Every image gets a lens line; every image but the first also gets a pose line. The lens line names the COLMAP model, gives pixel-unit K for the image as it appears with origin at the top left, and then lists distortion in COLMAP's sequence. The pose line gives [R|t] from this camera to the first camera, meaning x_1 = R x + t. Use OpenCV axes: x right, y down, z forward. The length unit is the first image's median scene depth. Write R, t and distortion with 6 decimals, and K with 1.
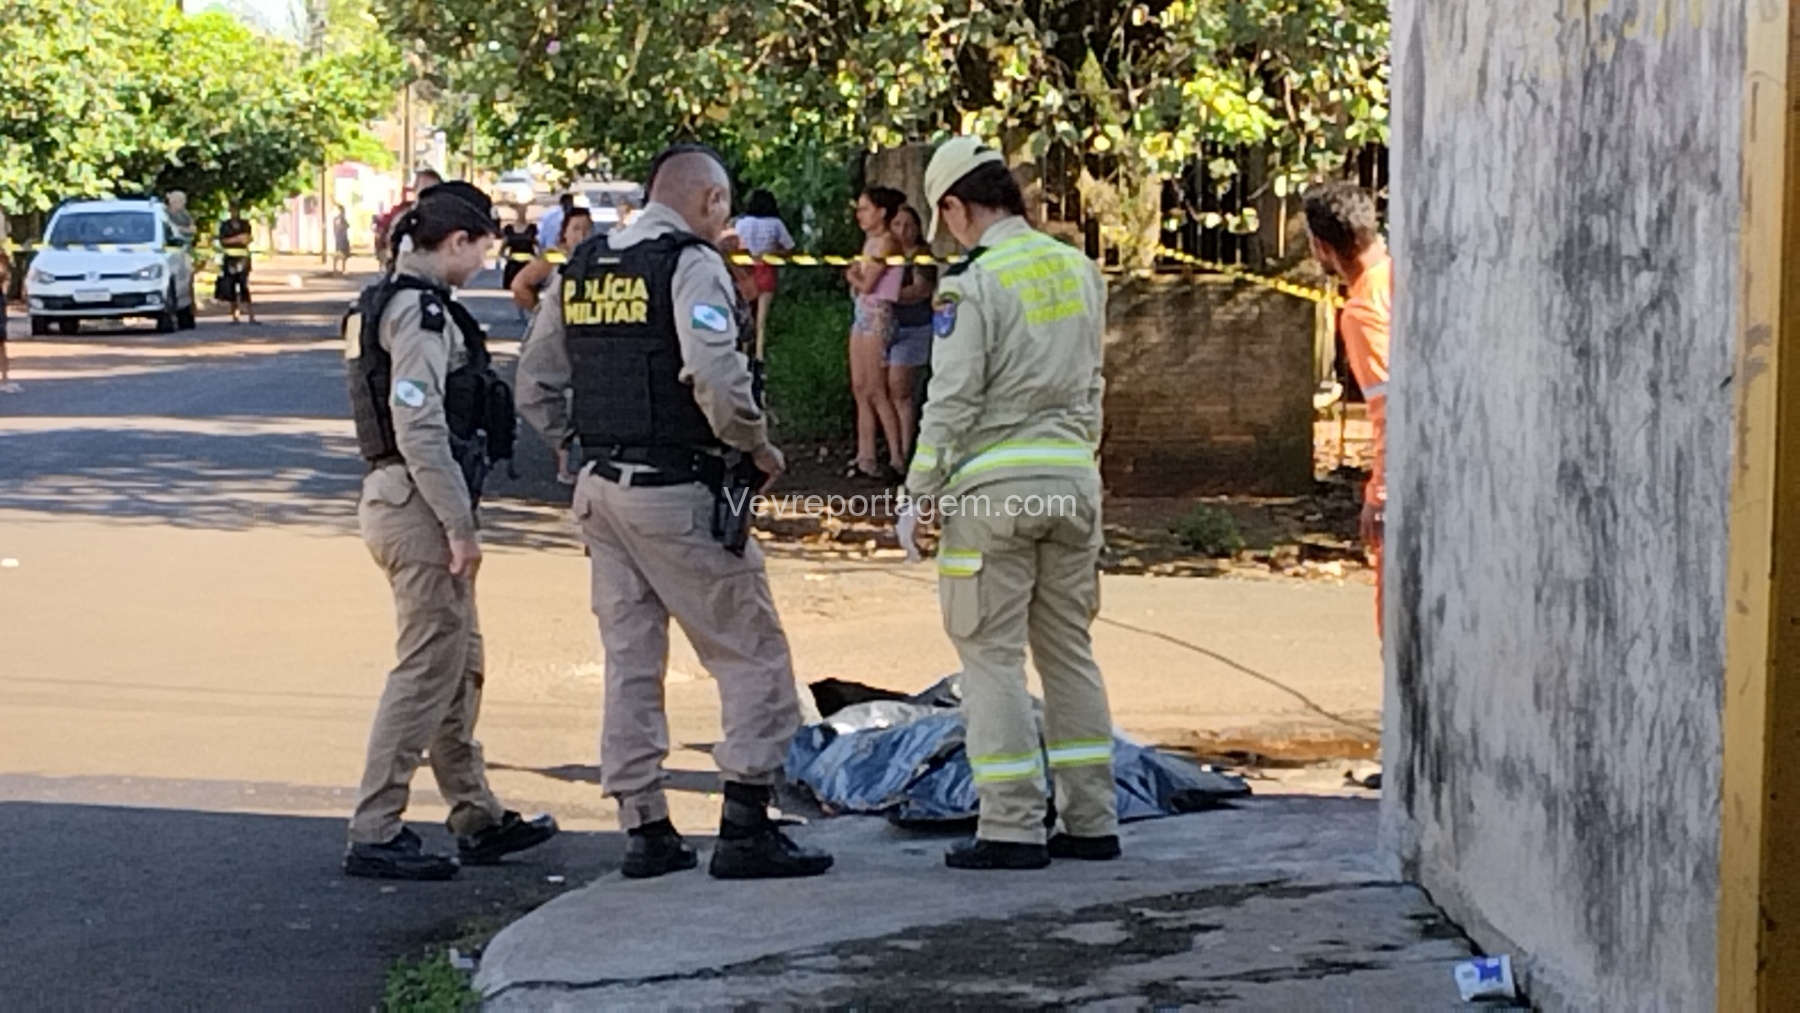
lens RADIAL K [[4425.8, 0, 875.6], [0, 4425.8, 552.3], [0, 0, 1]] dist [0.131597, 0.000000]
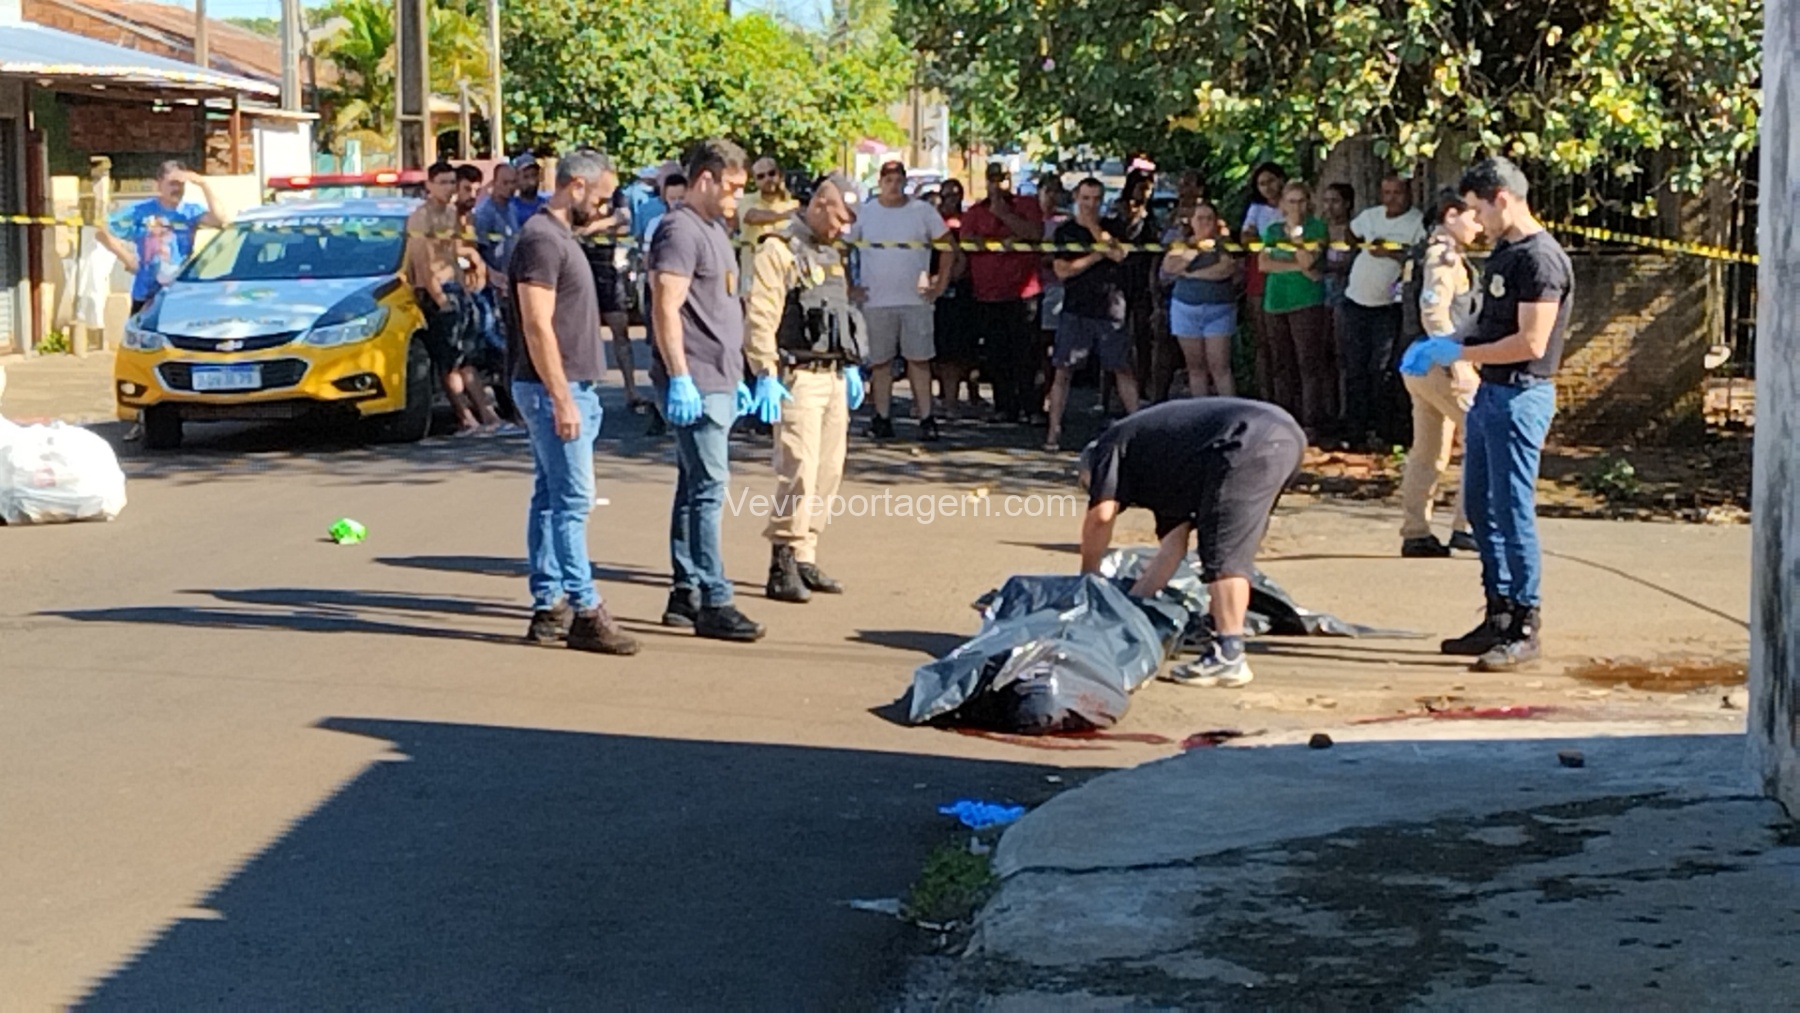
lens RADIAL K [[3874.8, 0, 864.1], [0, 3874.8, 554.1], [0, 0, 1]] dist [0.111186, 0.000000]
pose [[0.993240, 0.009292, -0.115709, -0.001318], [-0.006620, 0.999703, 0.023454, -0.014298], [0.115893, -0.022530, 0.993006, -0.072768]]
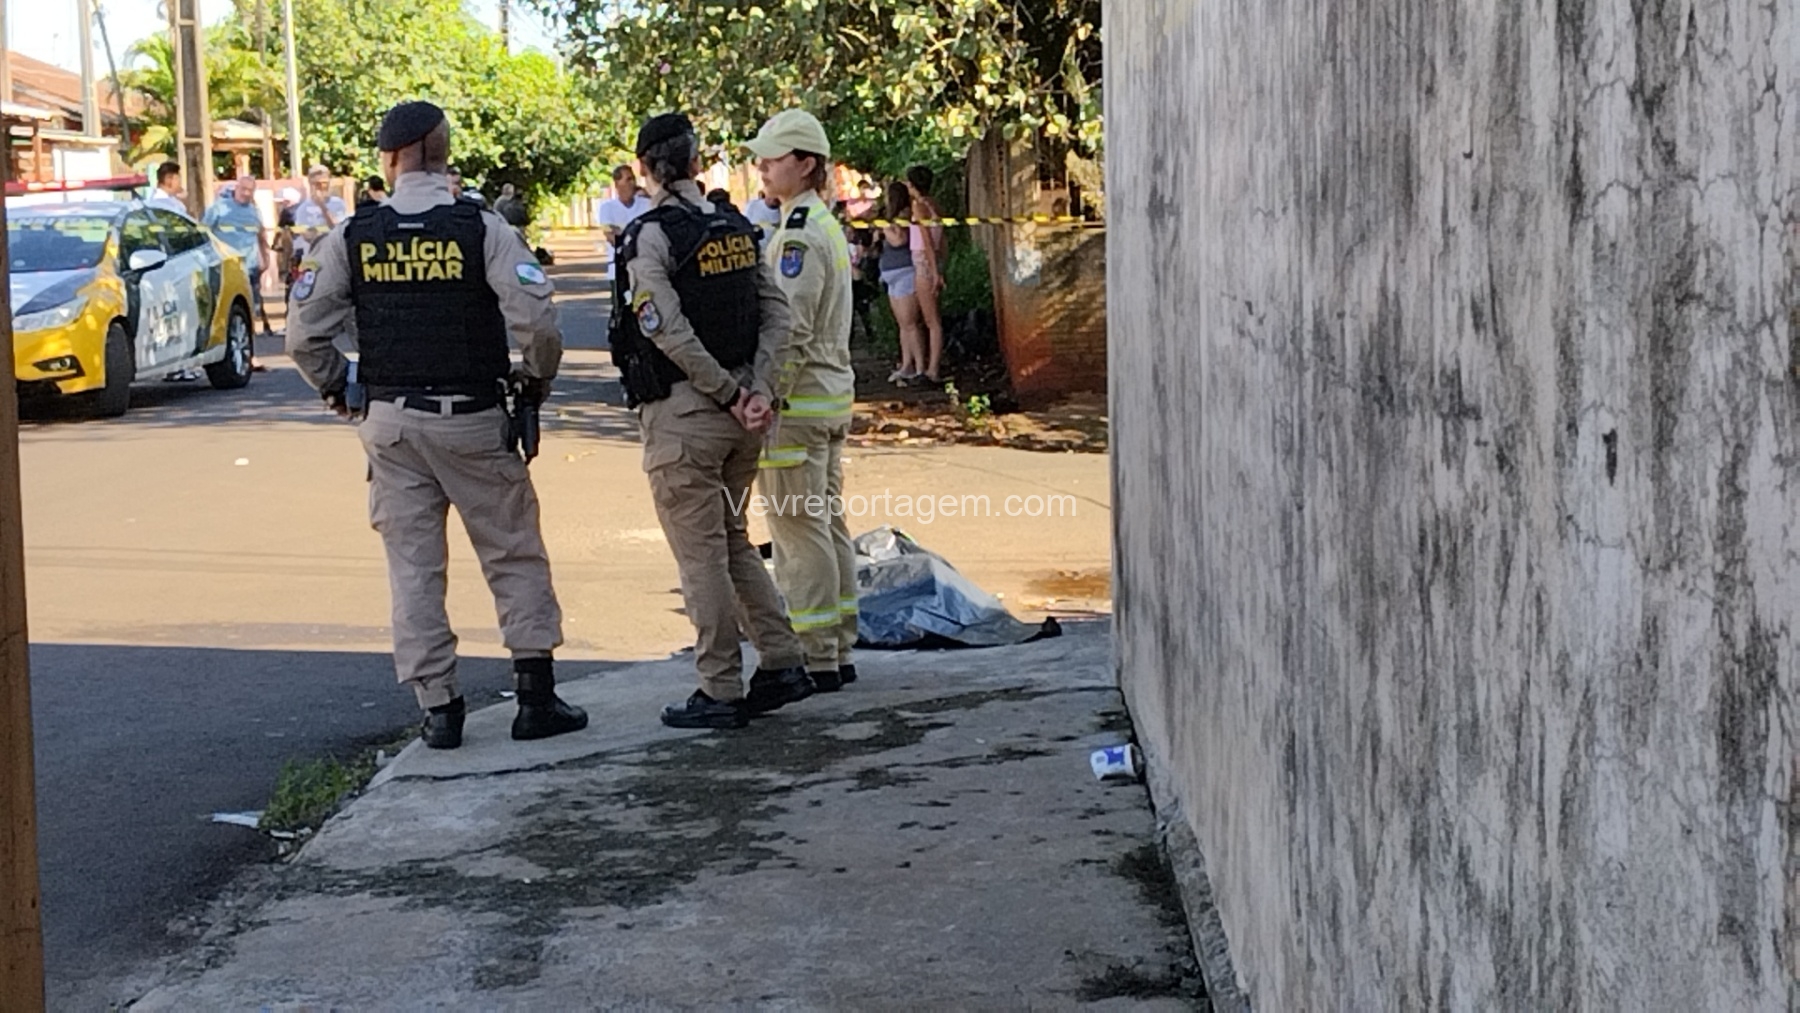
lens RADIAL K [[3221.1, 0, 909.6], [0, 3221.1, 516.7], [0, 0, 1]] dist [0.160182, 0.000000]
pose [[0.997574, -0.019549, -0.066819, 0.123901], [0.021166, 0.999498, 0.023583, 0.000357], [0.066325, -0.024940, 0.997486, 0.047516]]
